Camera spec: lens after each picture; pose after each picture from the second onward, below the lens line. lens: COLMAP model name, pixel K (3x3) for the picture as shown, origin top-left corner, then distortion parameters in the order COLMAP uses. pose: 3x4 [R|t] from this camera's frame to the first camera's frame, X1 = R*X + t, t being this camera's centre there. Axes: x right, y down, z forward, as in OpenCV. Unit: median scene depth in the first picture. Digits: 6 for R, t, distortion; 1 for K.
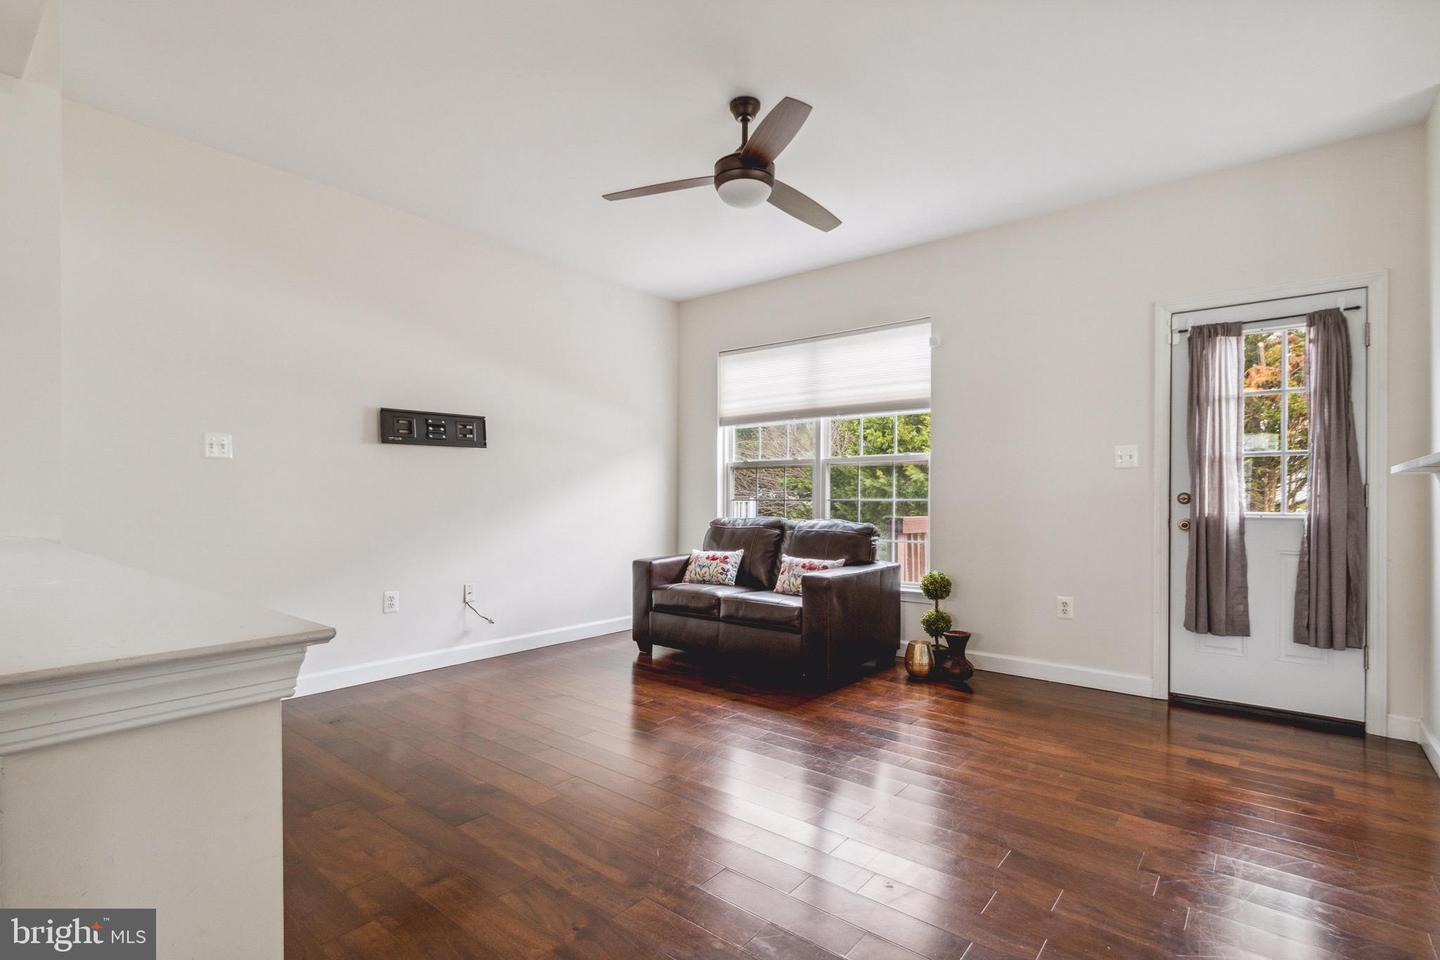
lens RADIAL K [[680.1, 0, 720.3], [0, 680.1, 489.4], [0, 0, 1]] dist [0.001863, -0.000072]
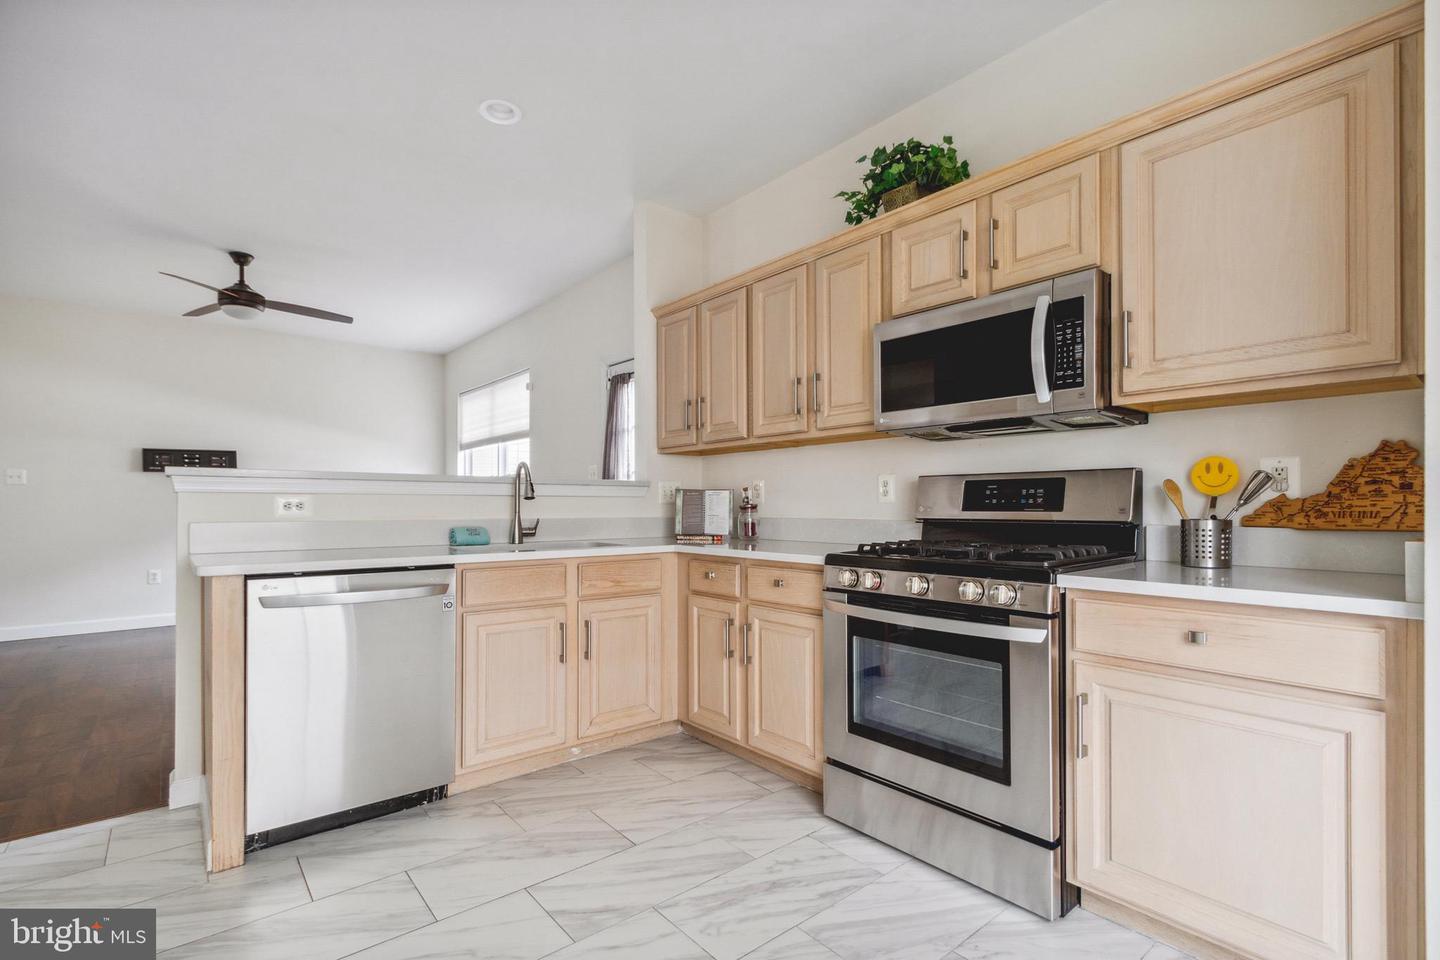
lens RADIAL K [[657.2, 0, 719.7], [0, 657.2, 502.0], [0, 0, 1]] dist [-0.001823, -0.000632]
pose [[0.983417, -0.006573, -0.181240, 1.083777], [0.008228, 0.999931, 0.008379, -0.002782], [0.181172, -0.009732, 0.983403, -0.216405]]
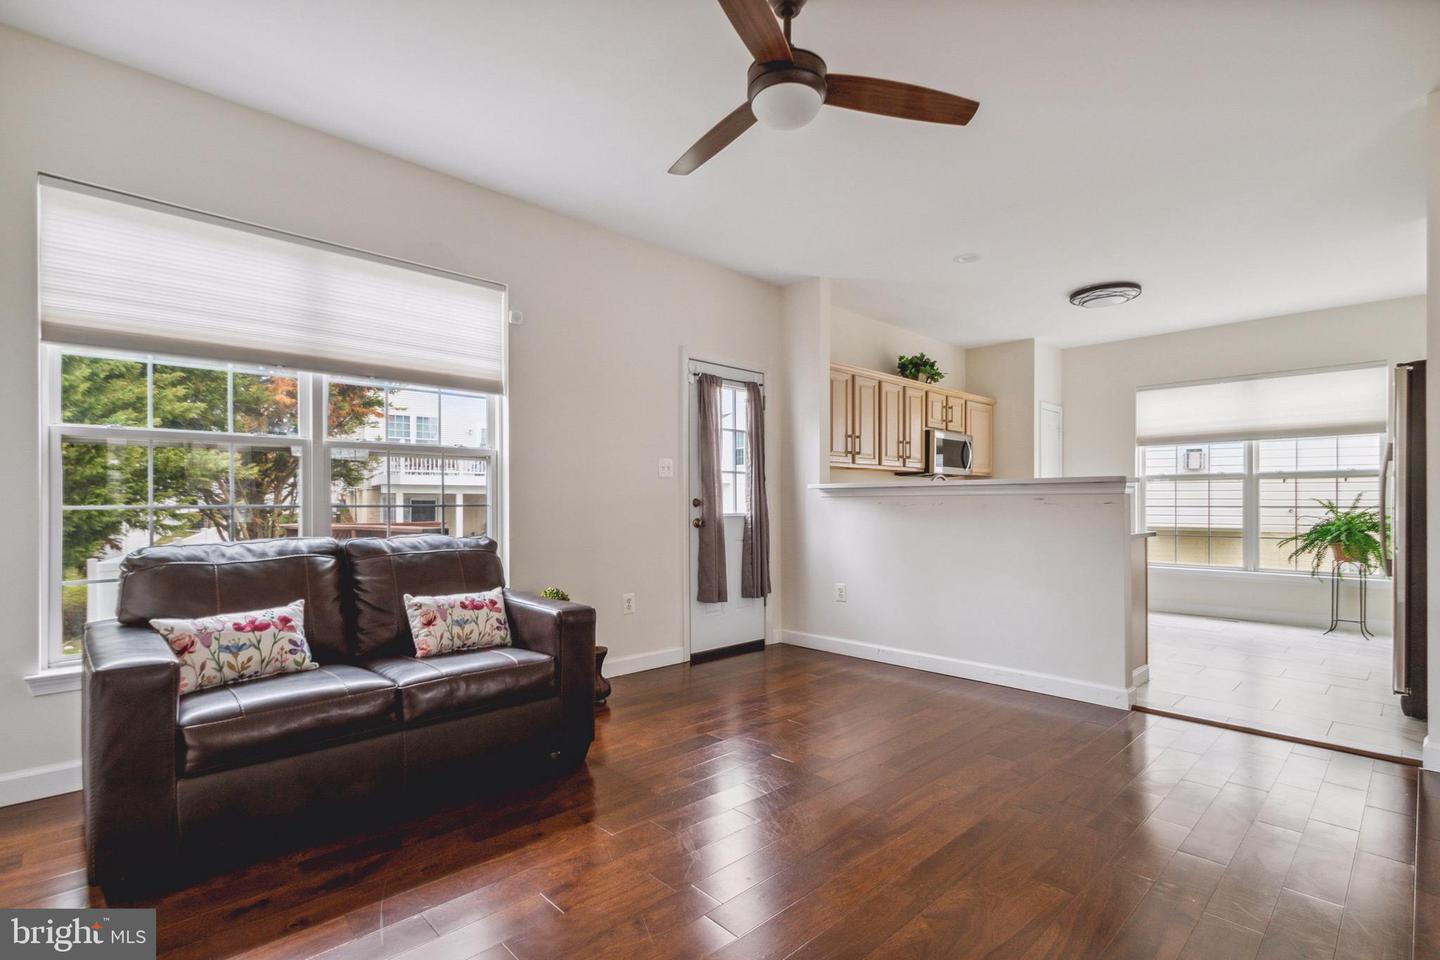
lens RADIAL K [[657.2, 0, 719.7], [0, 657.2, 502.0], [0, 0, 1]] dist [-0.001823, -0.000632]
pose [[0.135233, 0.000157, 0.990814, -0.548723], [-0.011442, 0.999934, 0.001403, 0.008683], [-0.990748, -0.011527, 0.135226, 0.765405]]
